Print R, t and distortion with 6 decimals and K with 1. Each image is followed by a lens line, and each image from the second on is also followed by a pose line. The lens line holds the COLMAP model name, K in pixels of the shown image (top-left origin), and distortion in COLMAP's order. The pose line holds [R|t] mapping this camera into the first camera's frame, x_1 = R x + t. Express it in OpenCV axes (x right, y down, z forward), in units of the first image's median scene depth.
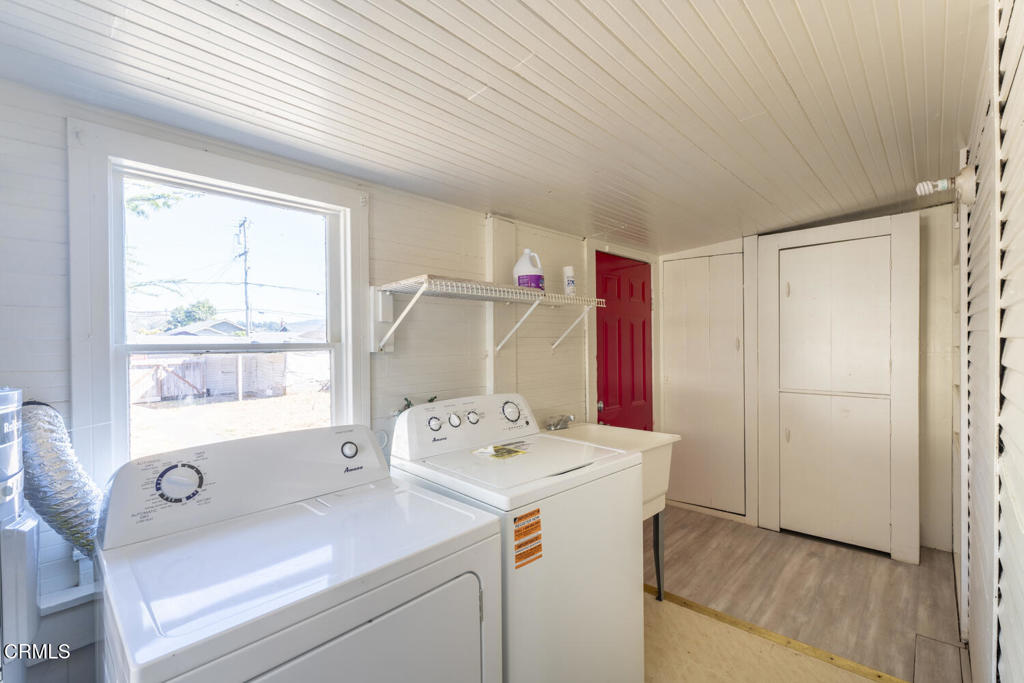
lens RADIAL K [[469.9, 0, 507.3], [0, 469.9, 346.3], [0, 0, 1]] dist [-0.000924, 0.000498]
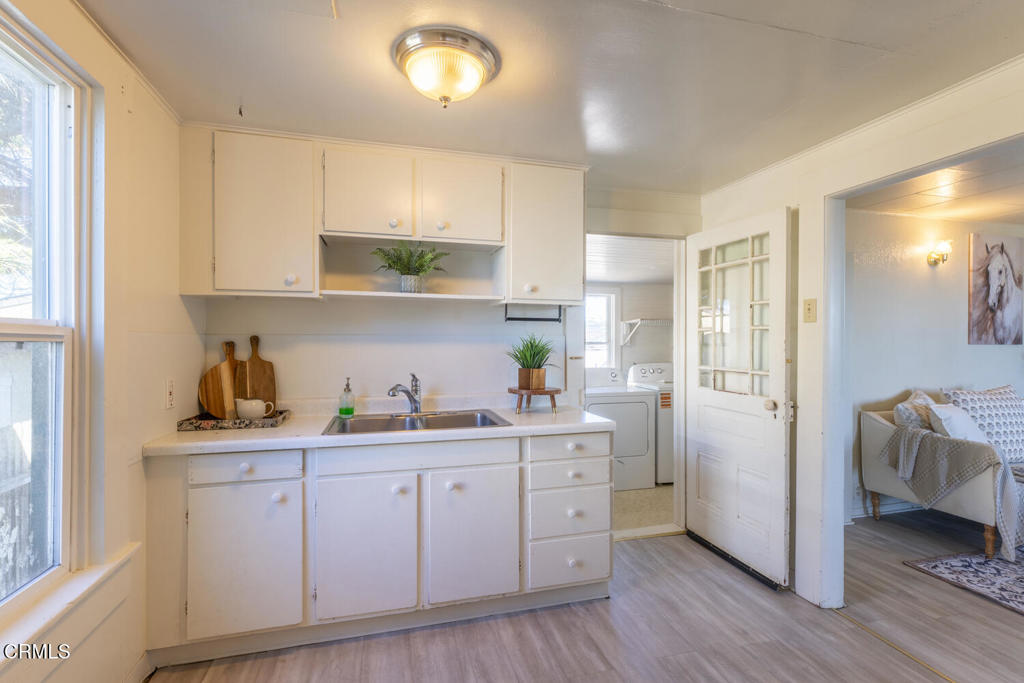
lens RADIAL K [[469.9, 0, 507.9], [0, 469.9, 347.3], [0, 0, 1]] dist [-0.000924, 0.000498]
pose [[0.859687, 0.014297, -0.510621, 0.559467], [-0.013666, 0.999894, 0.004987, 0.019992], [0.510638, 0.002691, 0.859792, -1.753647]]
